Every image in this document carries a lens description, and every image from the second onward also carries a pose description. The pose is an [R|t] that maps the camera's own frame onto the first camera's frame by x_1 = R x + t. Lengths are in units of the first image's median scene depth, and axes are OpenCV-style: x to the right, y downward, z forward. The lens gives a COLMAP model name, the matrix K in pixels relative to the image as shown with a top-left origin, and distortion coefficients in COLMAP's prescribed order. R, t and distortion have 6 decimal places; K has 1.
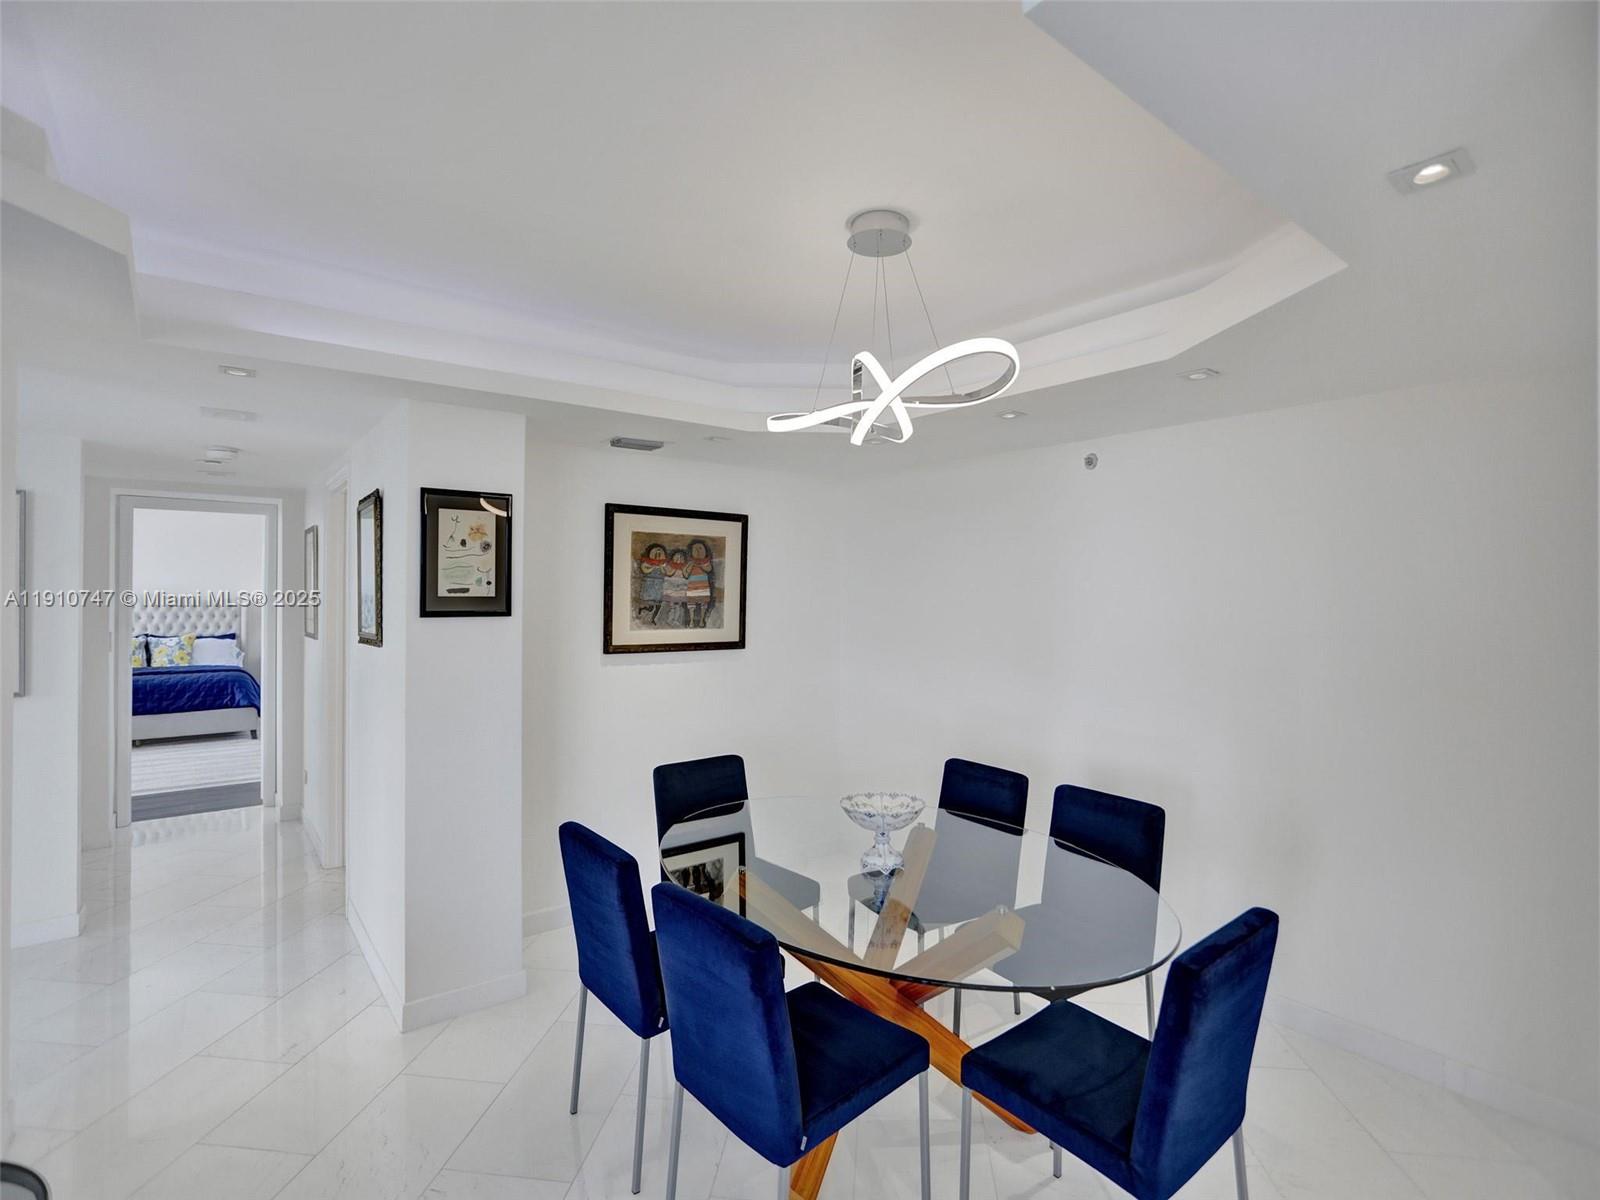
lens RADIAL K [[782.4, 0, 794.6], [0, 782.4, 601.9], [0, 0, 1]] dist [-0.068285, 0.031165]
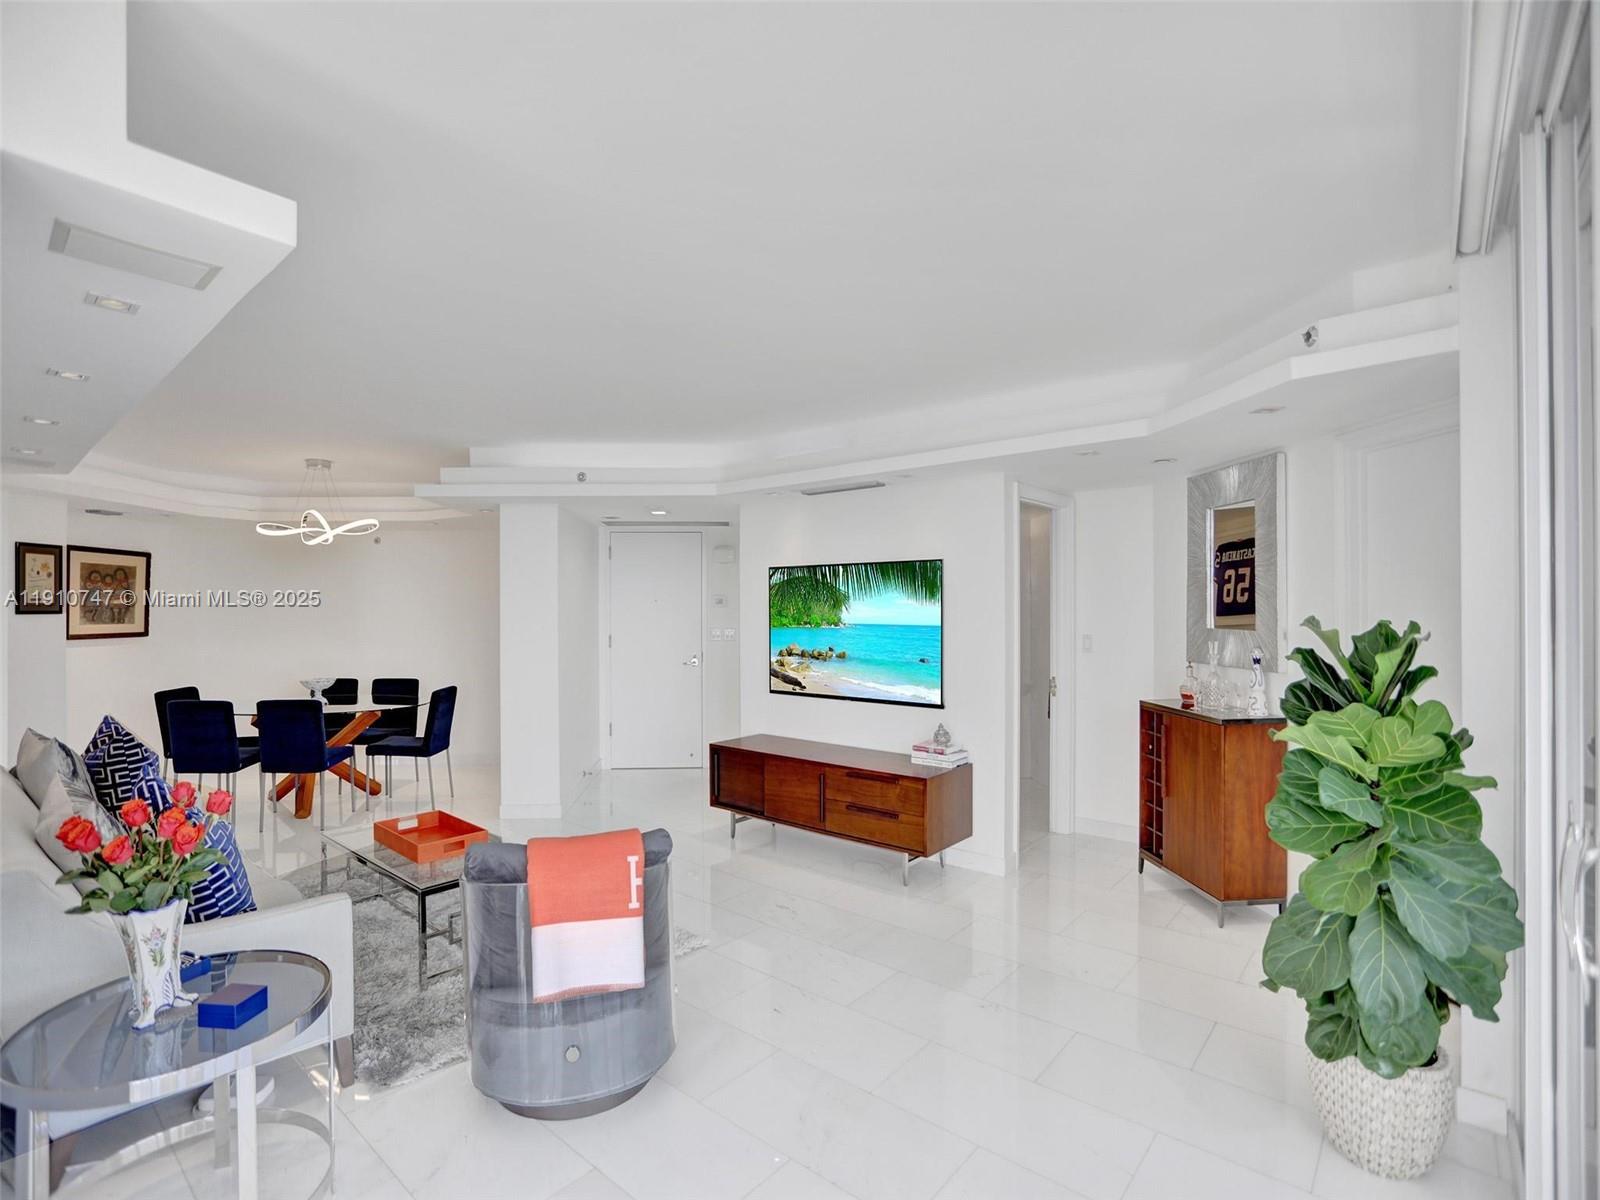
lens RADIAL K [[782.4, 0, 794.6], [0, 782.4, 601.9], [0, 0, 1]] dist [-0.068285, 0.031165]
pose [[0.553224, -0.002752, 0.833028, -0.656499], [0.013643, 0.999890, -0.005757, 0.017261], [-0.832921, 0.014550, 0.553201, -1.009811]]
